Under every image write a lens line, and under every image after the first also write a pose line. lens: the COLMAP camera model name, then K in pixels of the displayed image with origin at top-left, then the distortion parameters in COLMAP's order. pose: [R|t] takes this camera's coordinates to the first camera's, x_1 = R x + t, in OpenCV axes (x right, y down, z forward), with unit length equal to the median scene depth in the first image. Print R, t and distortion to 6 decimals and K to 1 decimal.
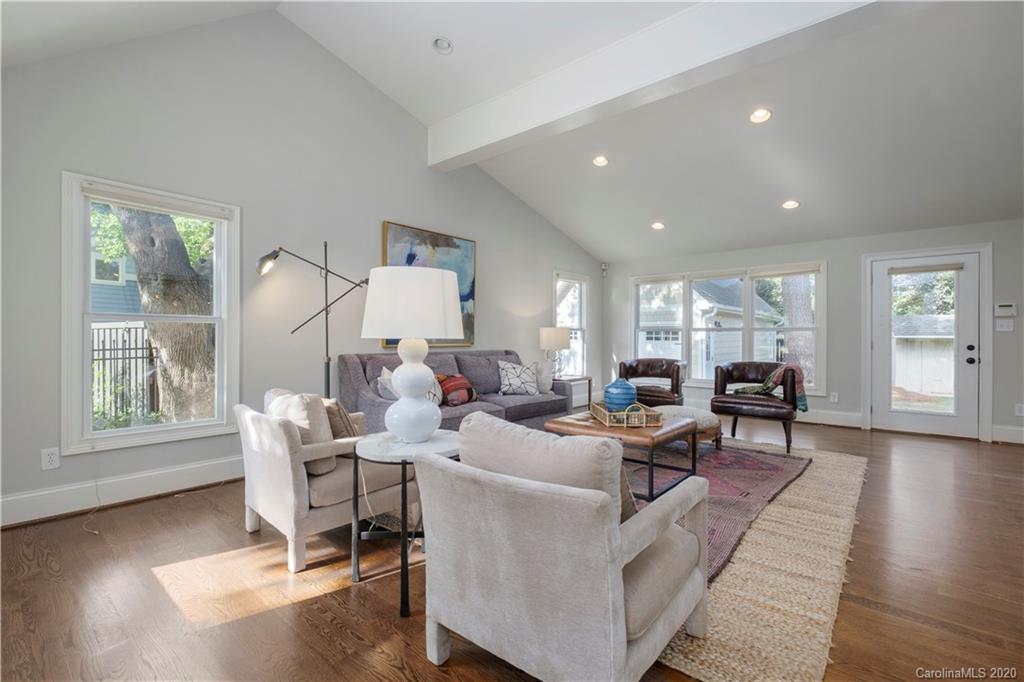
lens RADIAL K [[460.0, 0, 516.5], [0, 460.0, 336.7], [0, 0, 1]] dist [-0.001430, -0.001678]
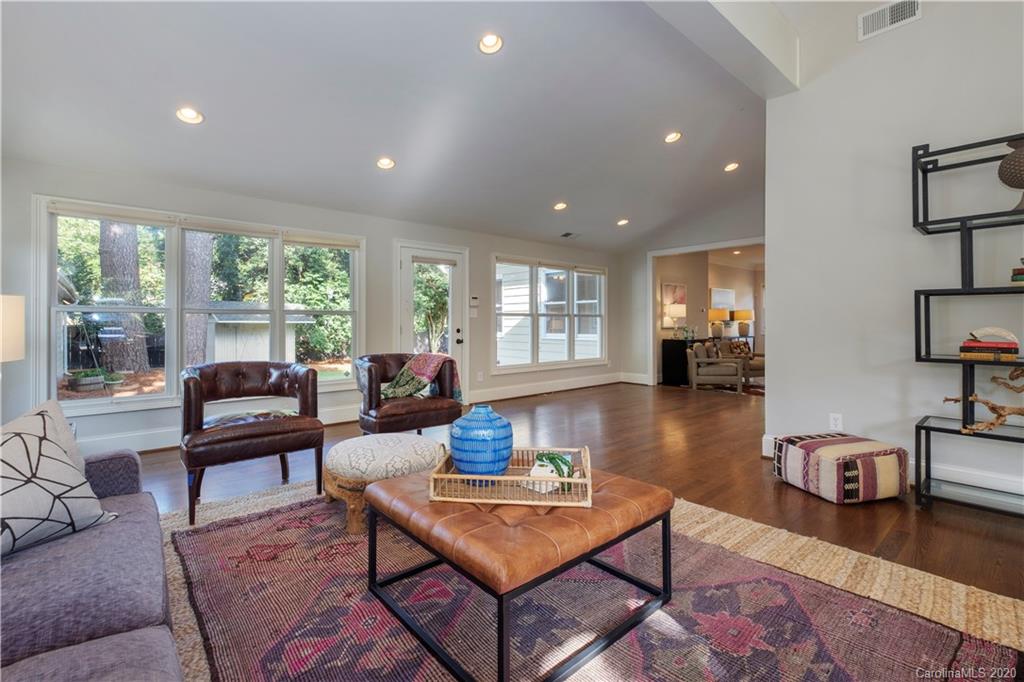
lens RADIAL K [[460.0, 0, 505.7], [0, 460.0, 323.0], [0, 0, 1]] dist [-0.001430, -0.001678]
pose [[0.160022, -0.002522, 0.987110, -0.199299], [-0.000571, 0.999996, 0.002648, 0.000166], [-0.987113, -0.000987, 0.160020, 0.682358]]
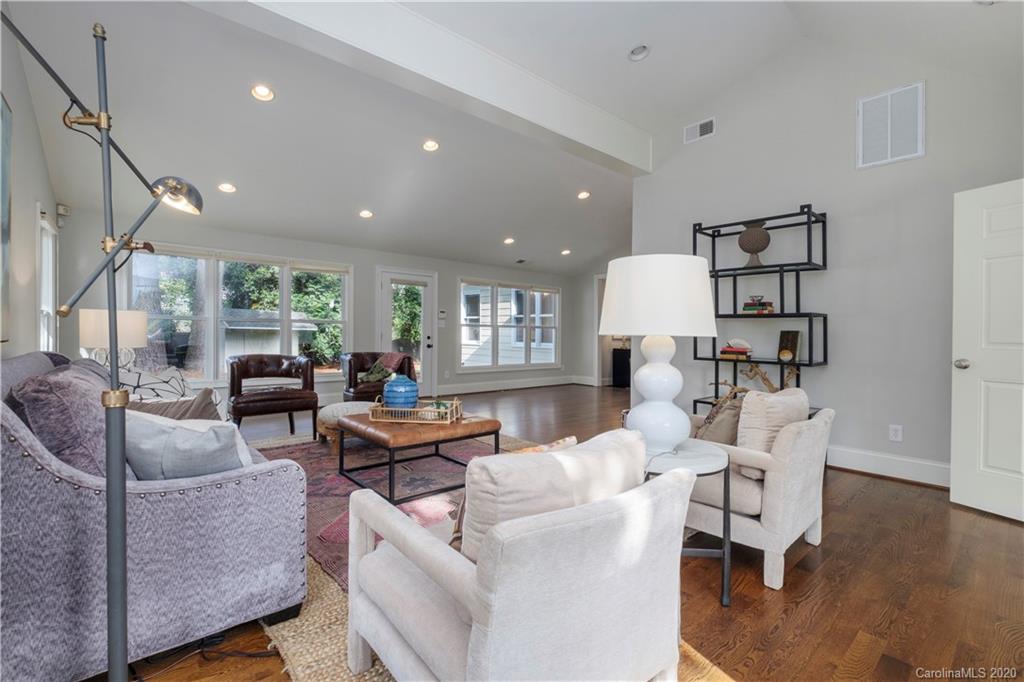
lens RADIAL K [[460.0, 0, 517.3], [0, 460.0, 346.8], [0, 0, 1]] dist [-0.001430, -0.001678]
pose [[0.144951, -0.028666, 0.989024, -0.501632], [-0.016504, 0.999371, 0.031385, 0.001217], [-0.989301, -0.020872, 0.144386, 0.482723]]
